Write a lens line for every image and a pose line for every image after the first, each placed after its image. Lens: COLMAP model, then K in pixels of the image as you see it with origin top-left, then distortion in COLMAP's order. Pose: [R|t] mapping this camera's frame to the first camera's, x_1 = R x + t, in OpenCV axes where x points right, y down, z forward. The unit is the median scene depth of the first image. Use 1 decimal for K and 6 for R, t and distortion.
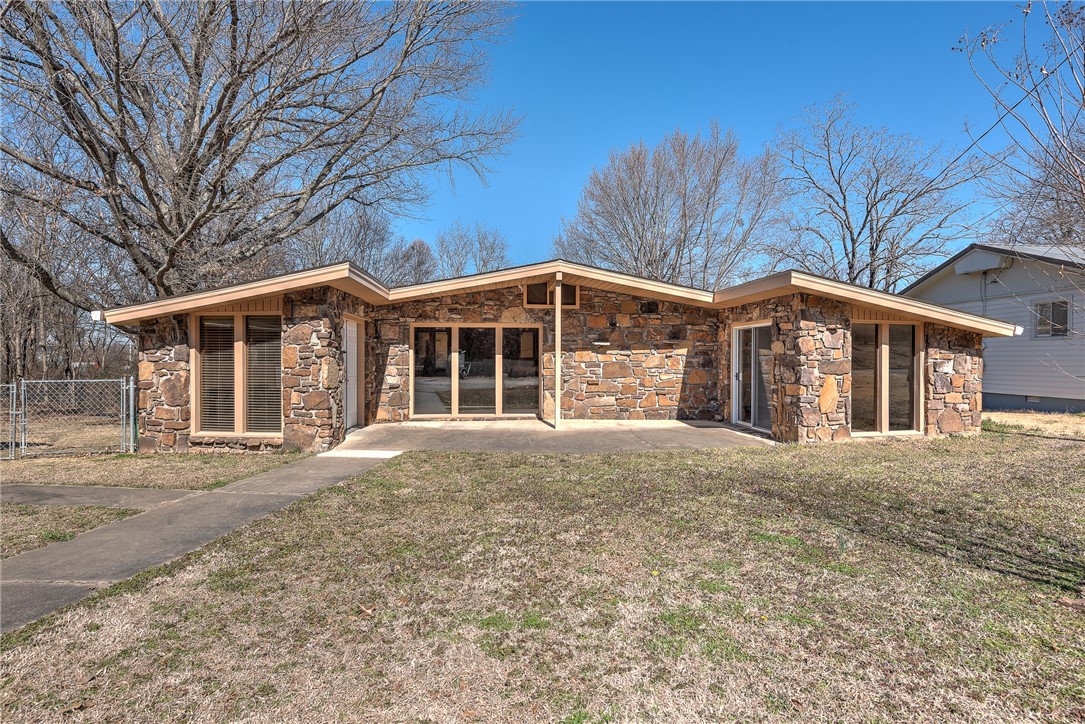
lens RADIAL K [[586.0, 0, 542.5], [0, 586.0, 362.0], [0, 0, 1]] dist [0.021537, 0.000214]
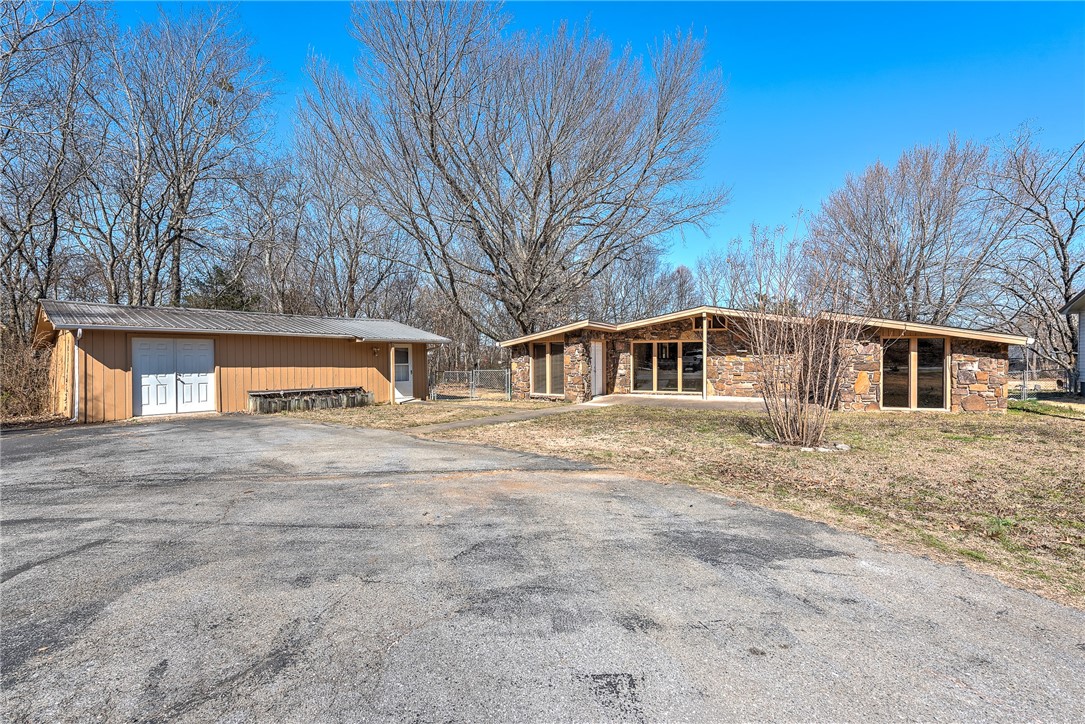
lens RADIAL K [[472.8, 0, 542.5], [0, 472.8, 362.0], [0, 0, 1]] dist [0.017943, 0.000015]
pose [[0.866695, -0.000560, -0.498838, 0.286858], [0.005087, 0.999957, 0.007716, -0.013555], [0.498813, -0.009225, 0.866661, -0.450330]]
